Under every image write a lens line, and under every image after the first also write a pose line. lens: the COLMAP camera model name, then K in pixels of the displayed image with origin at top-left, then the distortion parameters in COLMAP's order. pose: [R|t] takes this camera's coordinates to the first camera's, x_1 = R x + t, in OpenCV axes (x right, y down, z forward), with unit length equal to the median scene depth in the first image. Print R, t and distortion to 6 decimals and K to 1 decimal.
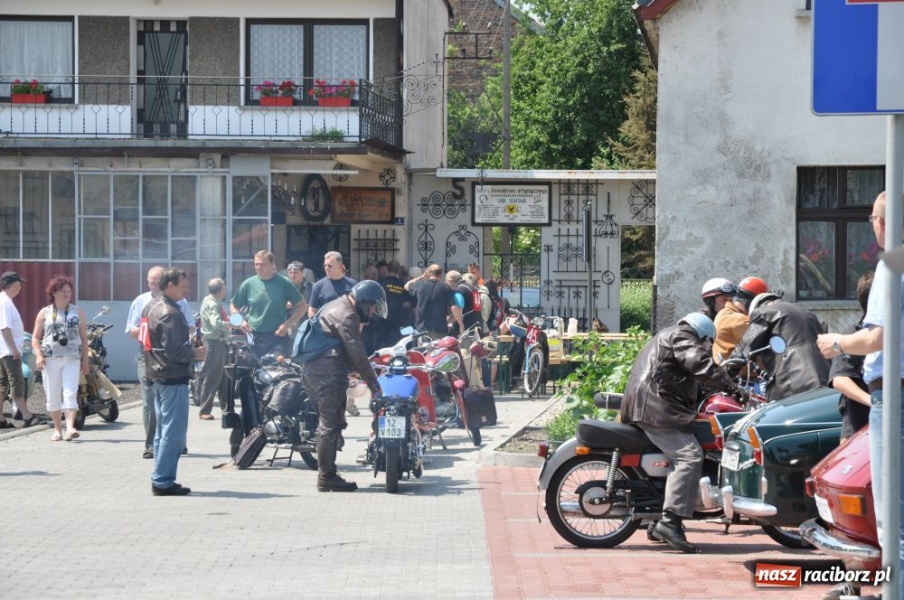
lens RADIAL K [[3059.0, 0, 451.3], [0, 3059.0, 317.7], [0, 0, 1]] dist [0.619731, 0.019151]
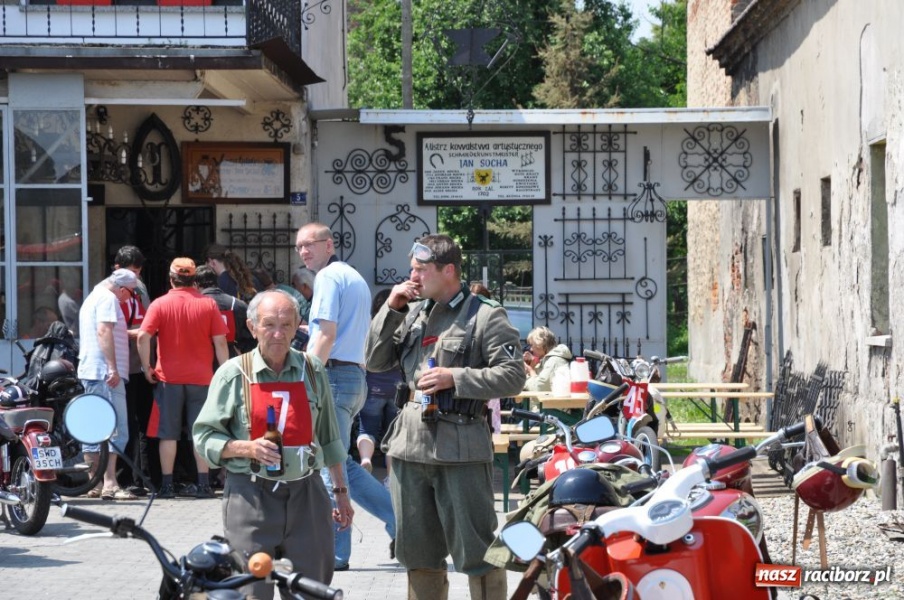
lens RADIAL K [[3059.0, 0, 451.3], [0, 3059.0, 317.7], [0, 0, 1]] dist [0.619731, 0.019151]
pose [[0.997045, -0.014700, 0.075399, -0.032489], [0.015328, 0.999853, -0.007747, -0.003248], [-0.075274, 0.008880, 0.997123, 0.401424]]
